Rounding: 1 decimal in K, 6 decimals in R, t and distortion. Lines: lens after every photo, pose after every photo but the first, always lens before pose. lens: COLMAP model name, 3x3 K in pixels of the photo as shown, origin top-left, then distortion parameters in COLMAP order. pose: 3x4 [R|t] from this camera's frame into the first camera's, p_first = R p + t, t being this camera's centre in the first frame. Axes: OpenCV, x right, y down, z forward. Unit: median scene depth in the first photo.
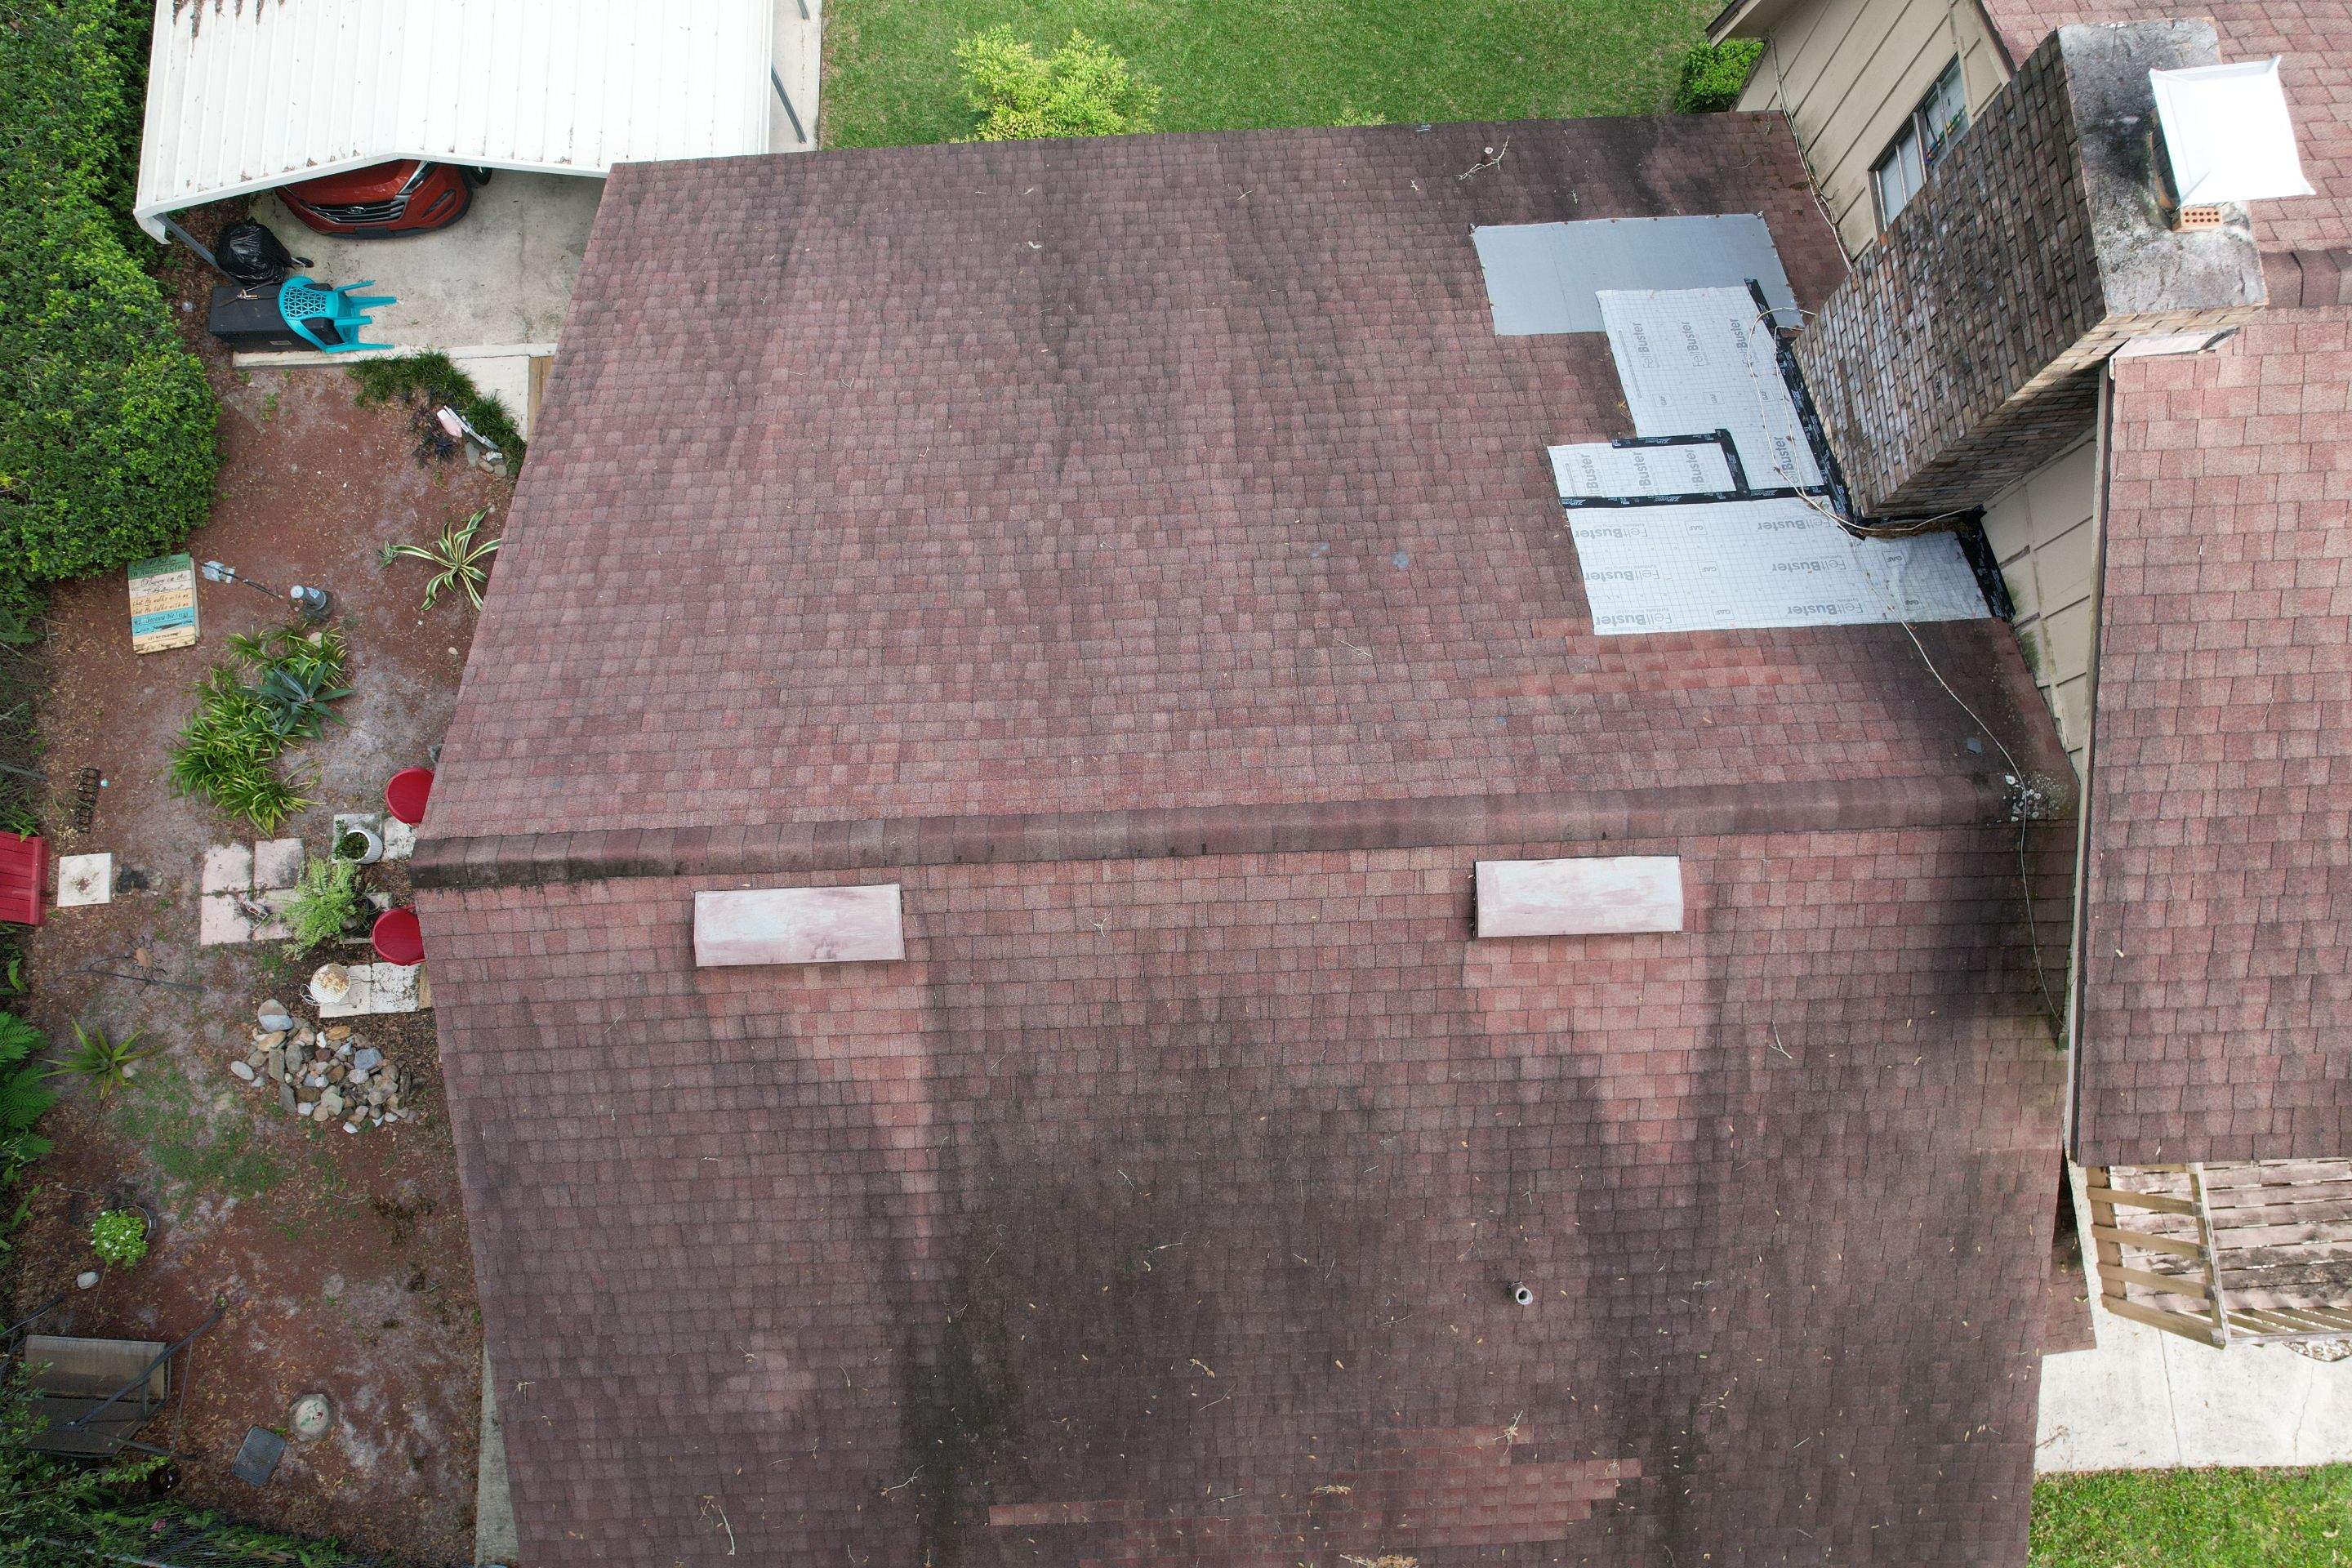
lens RADIAL K [[1385.5, 0, 1168.1], [0, 1385.5, 798.8], [0, 0, 1]] dist [-0.067536, 0.053112]
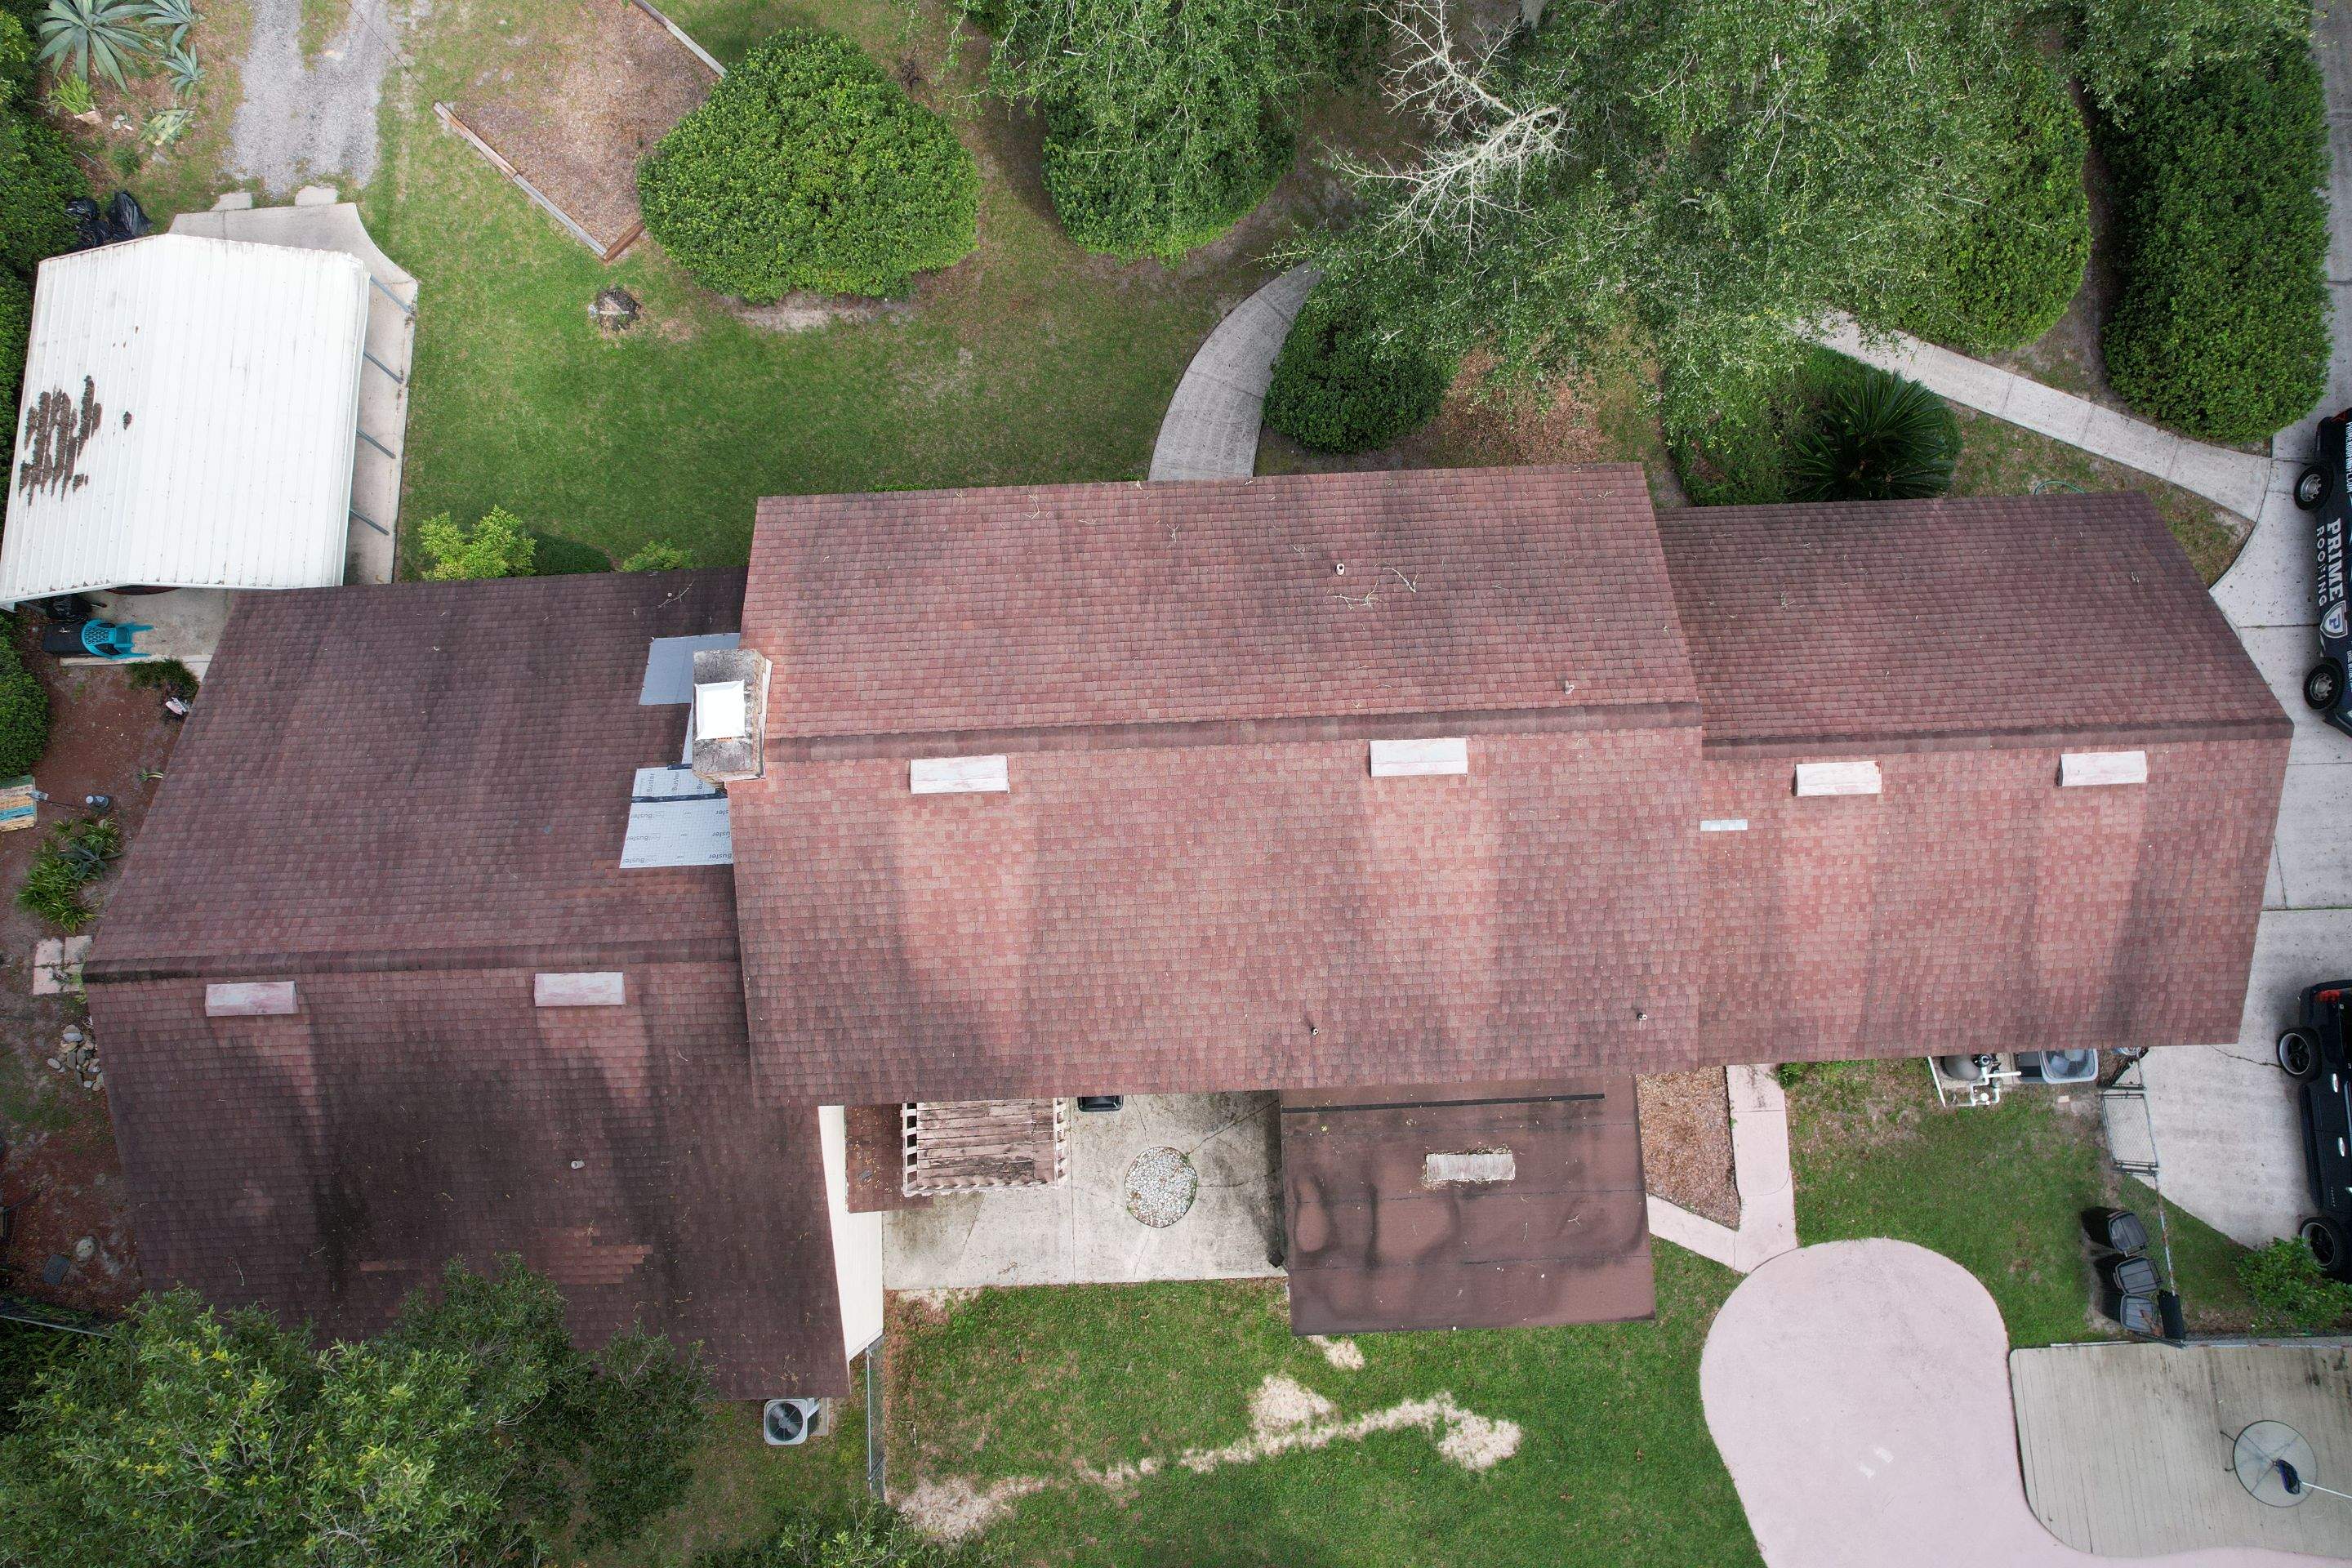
lens RADIAL K [[1385.5, 0, 1168.1], [0, 1385.5, 798.8], [0, 0, 1]] dist [-0.067536, 0.053112]
pose [[0.999993, 0.002535, -0.002907, 1.231381], [-0.002541, 0.999995, -0.001946, -0.234864], [0.002902, 0.001953, 0.999994, -1.235123]]
